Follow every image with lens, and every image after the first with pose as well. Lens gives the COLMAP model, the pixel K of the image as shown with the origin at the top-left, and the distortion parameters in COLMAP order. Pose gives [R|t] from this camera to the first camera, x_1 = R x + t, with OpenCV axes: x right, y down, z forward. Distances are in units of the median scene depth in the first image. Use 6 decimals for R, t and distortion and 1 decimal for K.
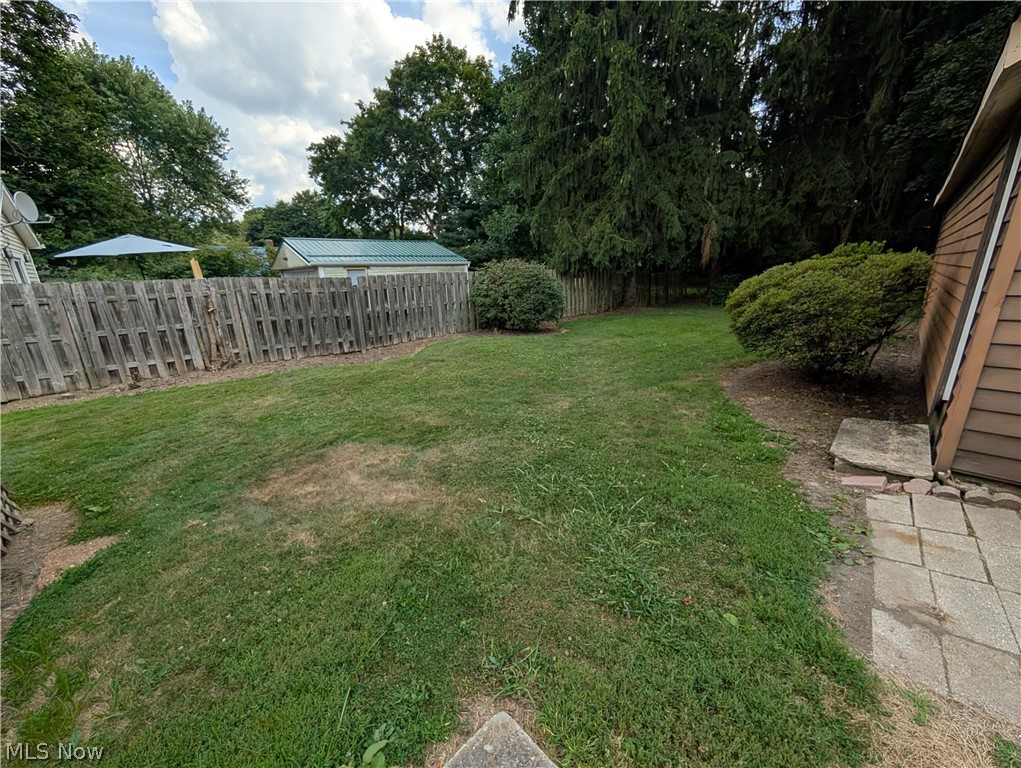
lens RADIAL K [[393.1, 0, 509.3], [0, 393.1, 389.3], [0, 0, 1]] dist [0.006549, -0.004659]
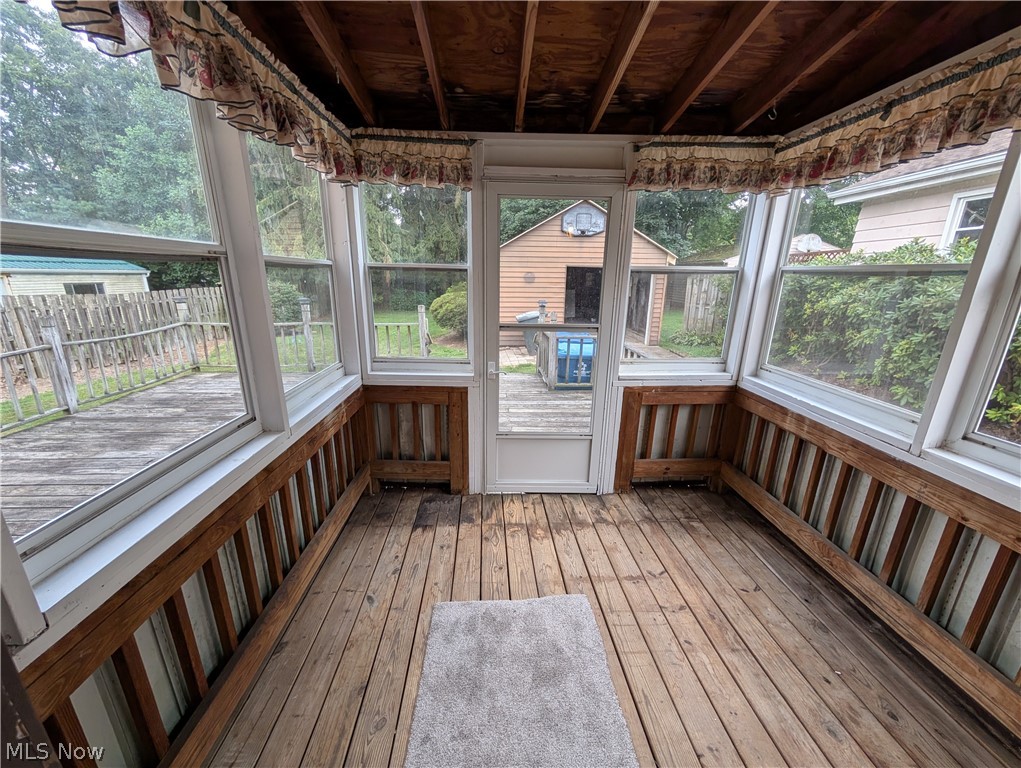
lens RADIAL K [[393.1, 0, 509.3], [0, 393.1, 389.3], [0, 0, 1]] dist [0.006549, -0.004659]
pose [[0.687356, -0.167436, 0.706758, -0.482717], [0.178064, 0.982217, 0.059519, 0.109447], [-0.704155, 0.084937, 0.704948, -0.532256]]
